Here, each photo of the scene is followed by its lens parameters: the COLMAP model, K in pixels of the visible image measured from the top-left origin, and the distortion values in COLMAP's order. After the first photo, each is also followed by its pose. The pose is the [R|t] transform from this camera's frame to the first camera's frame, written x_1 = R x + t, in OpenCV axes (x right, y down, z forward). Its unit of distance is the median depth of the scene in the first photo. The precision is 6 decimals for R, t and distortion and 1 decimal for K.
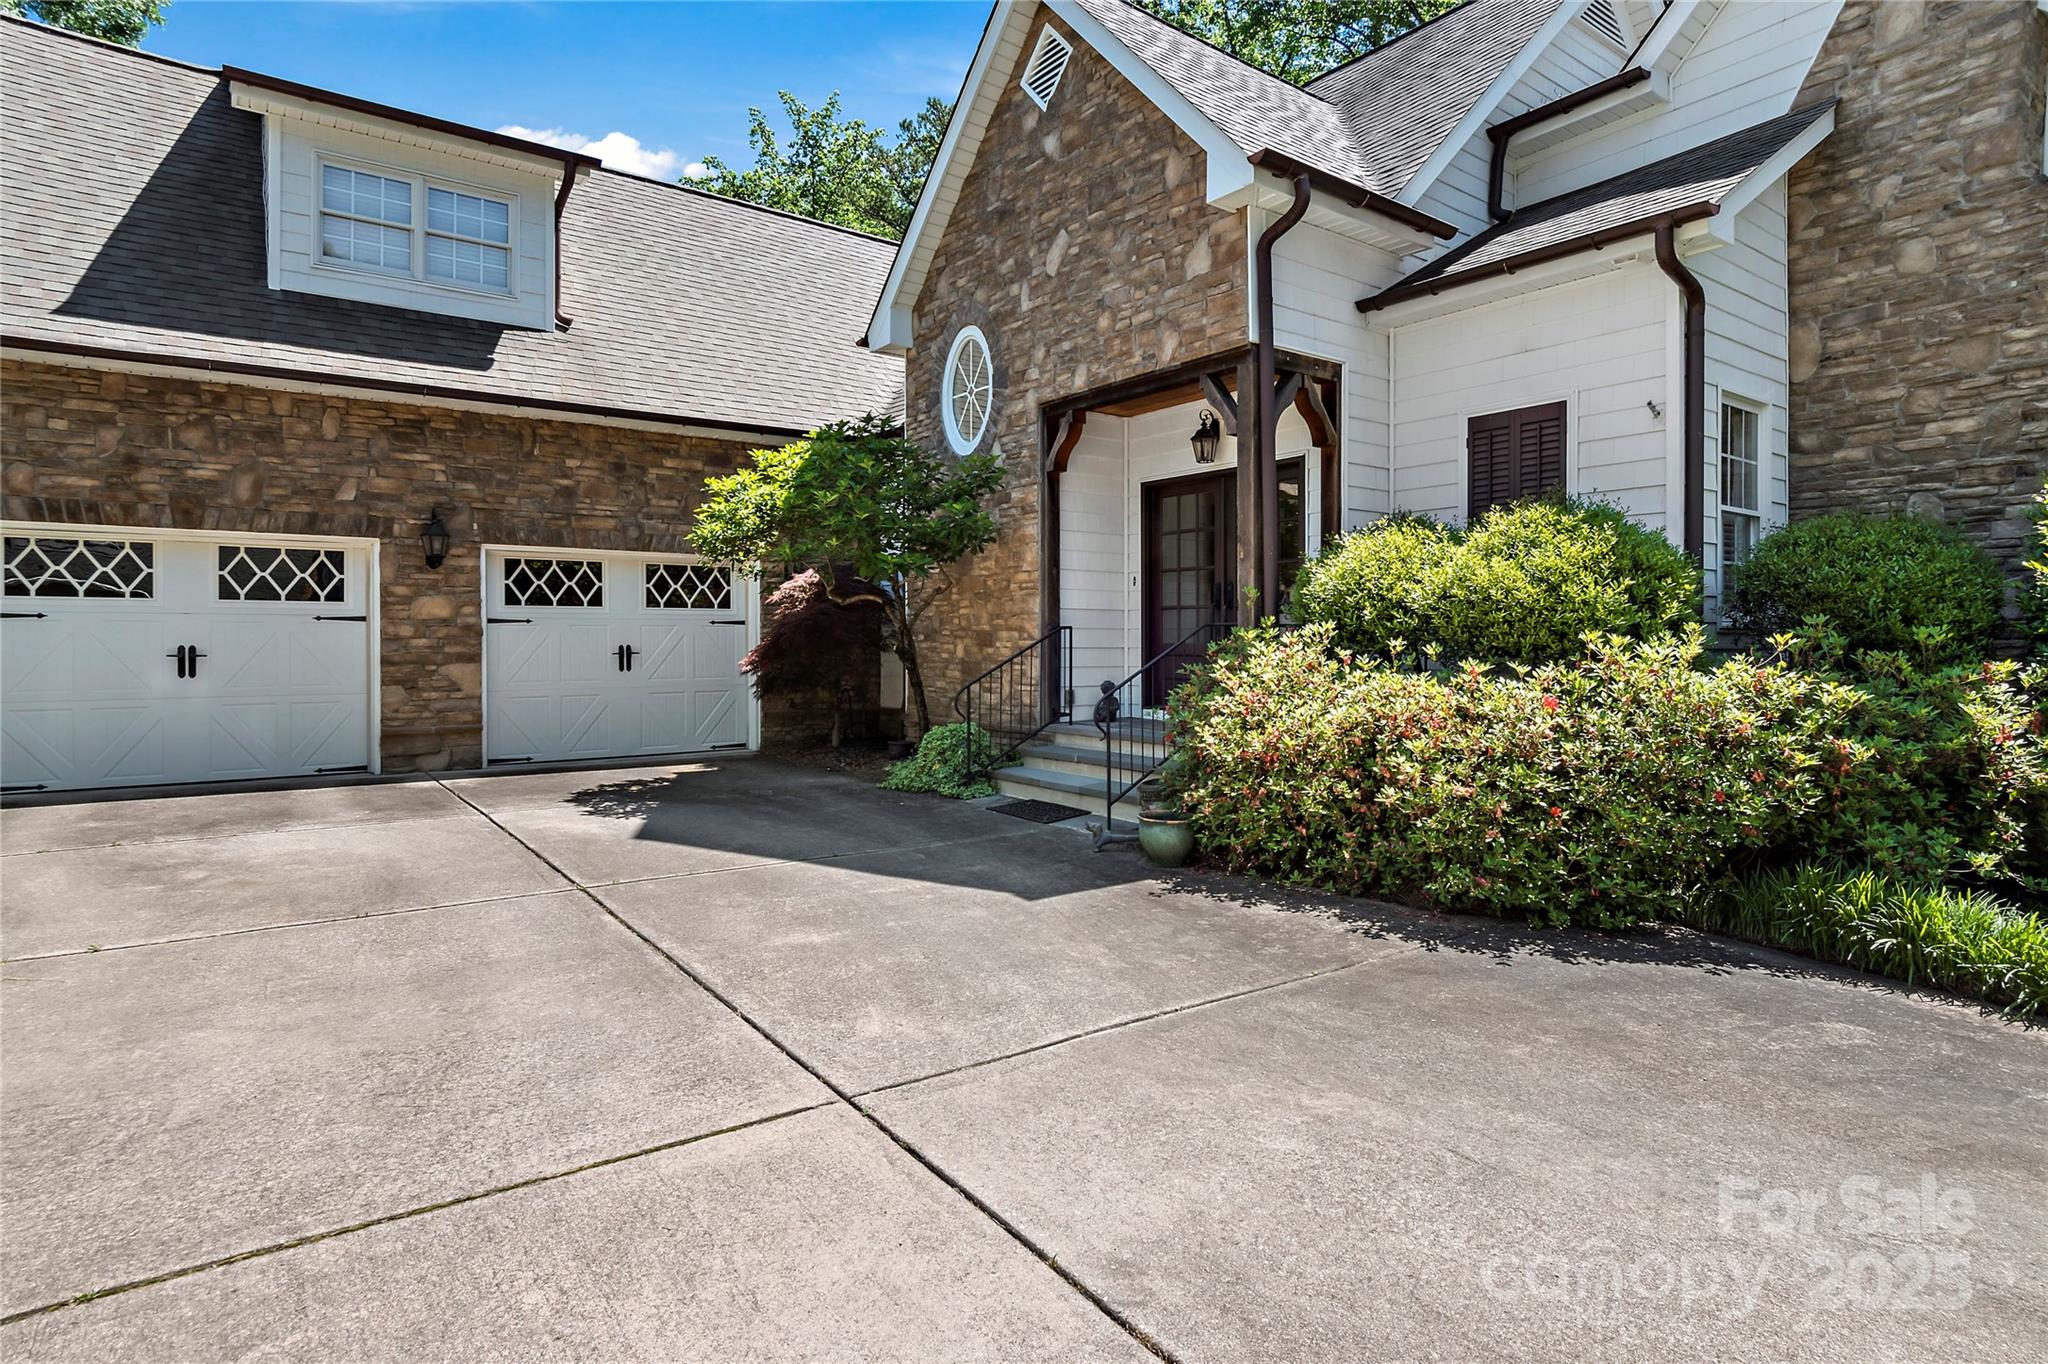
lens RADIAL K [[1093.4, 0, 1037.8], [0, 1093.4, 645.9], [0, 0, 1]] dist [-0.004672, 0.005791]
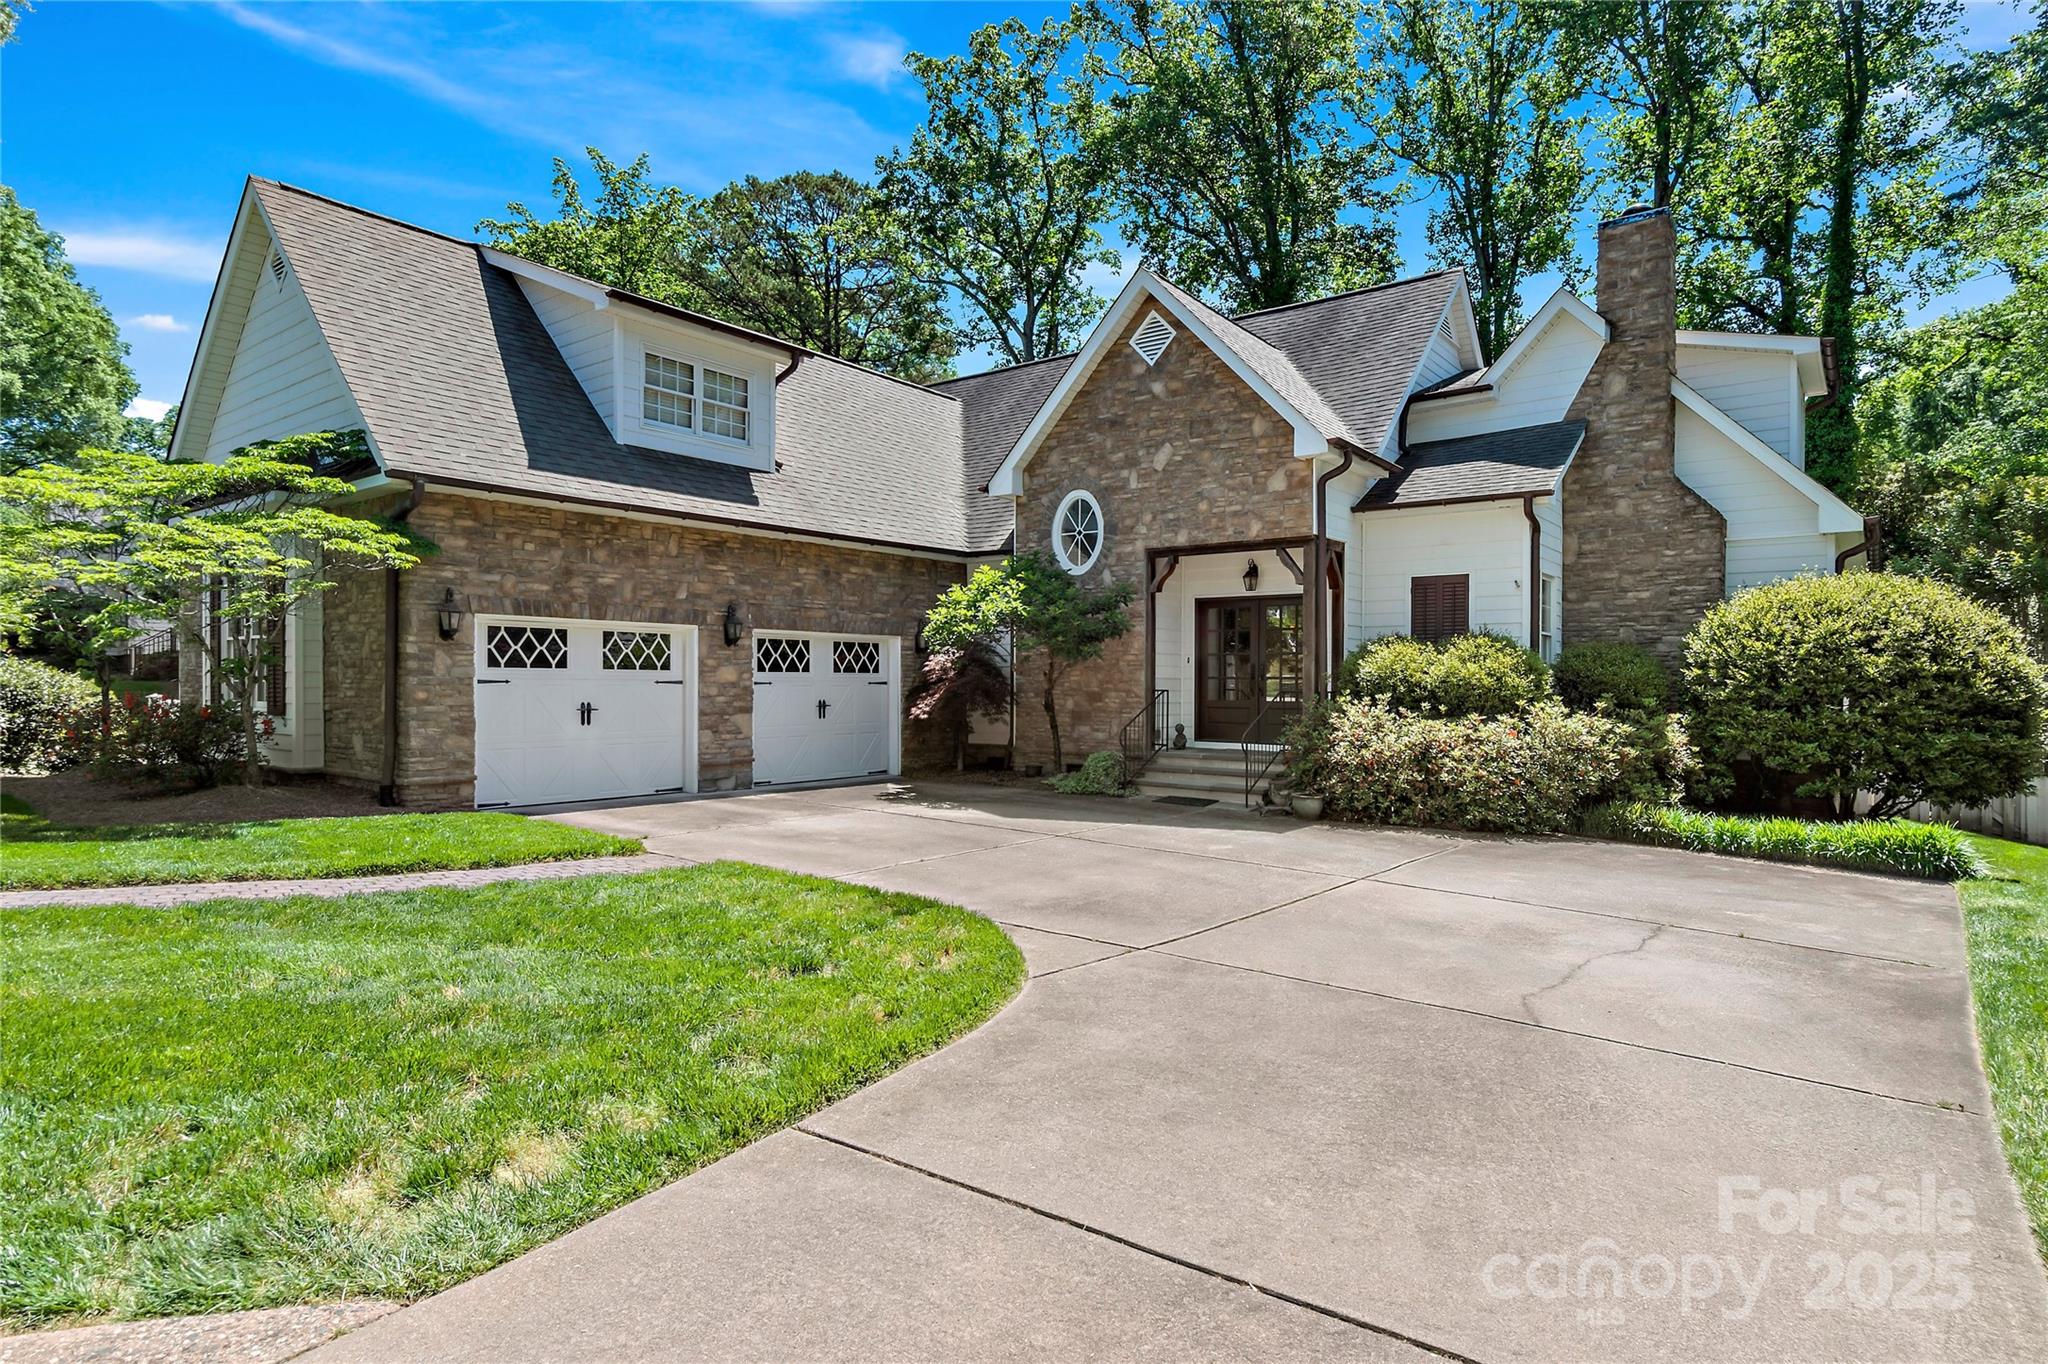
lens RADIAL K [[1093.4, 0, 1022.4], [0, 1093.4, 686.1], [0, 0, 1]] dist [-0.004672, 0.005791]
pose [[0.966053, 0.003915, 0.258316, -0.645912], [-0.003412, 0.999991, -0.002397, -0.021067], [-0.258323, 0.001434, 0.966058, -0.536854]]
